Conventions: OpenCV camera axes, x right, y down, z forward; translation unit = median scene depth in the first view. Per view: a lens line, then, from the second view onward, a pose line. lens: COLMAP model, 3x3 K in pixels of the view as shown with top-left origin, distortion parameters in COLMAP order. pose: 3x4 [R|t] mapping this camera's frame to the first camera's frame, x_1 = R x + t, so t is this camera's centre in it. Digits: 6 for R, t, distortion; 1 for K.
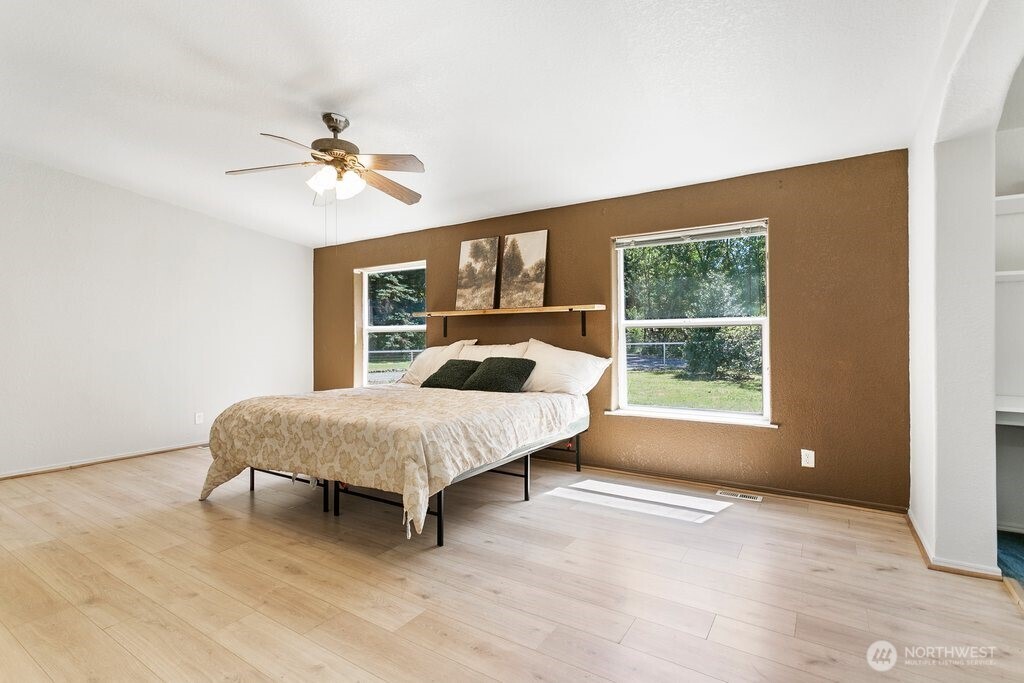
lens RADIAL K [[486.2, 0, 509.3], [0, 486.2, 339.4], [0, 0, 1]] dist [-0.000467, 0.002047]
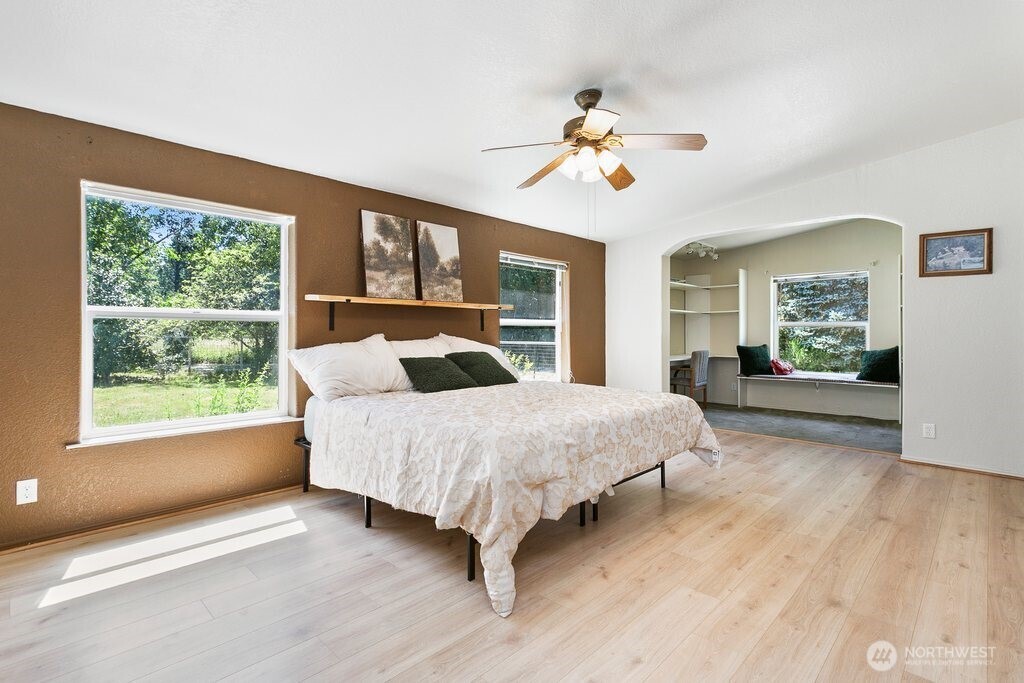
lens RADIAL K [[486.2, 0, 505.1], [0, 486.2, 333.7], [0, 0, 1]] dist [-0.000467, 0.002047]
pose [[0.207031, 0.002444, 0.978331, -0.887533], [-0.000727, 0.999997, -0.002345, 0.002085], [-0.978334, -0.000226, 0.207032, 0.659338]]
